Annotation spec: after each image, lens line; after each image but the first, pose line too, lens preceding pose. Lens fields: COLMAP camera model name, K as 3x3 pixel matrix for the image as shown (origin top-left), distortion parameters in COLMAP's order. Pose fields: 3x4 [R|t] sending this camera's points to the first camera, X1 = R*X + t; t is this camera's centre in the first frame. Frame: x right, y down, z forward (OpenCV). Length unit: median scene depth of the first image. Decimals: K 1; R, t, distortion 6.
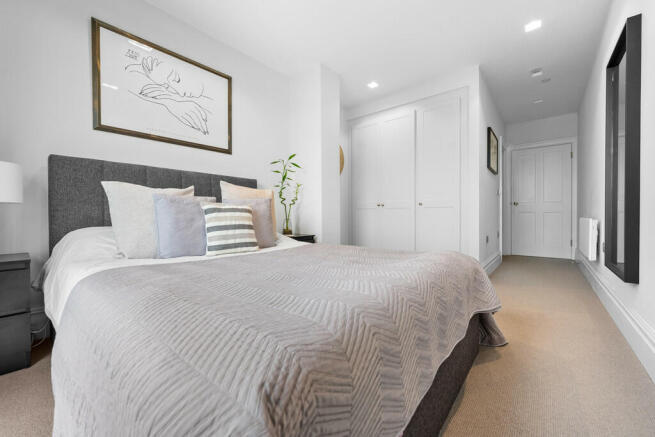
lens RADIAL K [[263.2, 0, 324.3], [0, 263.2, 218.3], [0, 0, 1]] dist [0.000760, -0.000153]
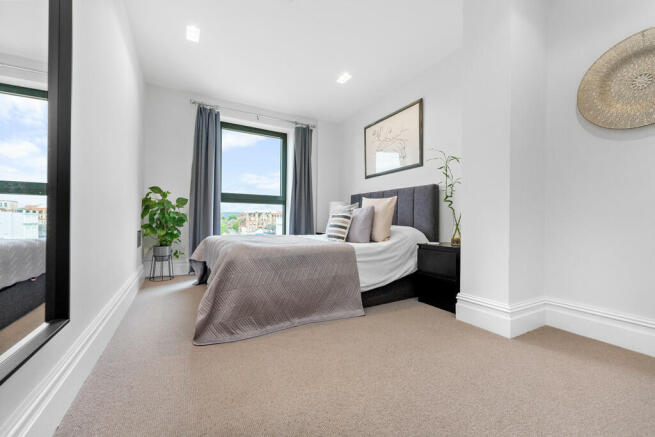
lens RADIAL K [[263.2, 0, 324.3], [0, 263.2, 218.3], [0, 0, 1]] dist [0.000760, -0.000153]
pose [[-0.372065, -0.000331, -0.928206, 0.880737], [-0.021159, 0.999743, 0.008125, -0.022338], [0.927965, 0.022663, -0.371977, 1.078222]]
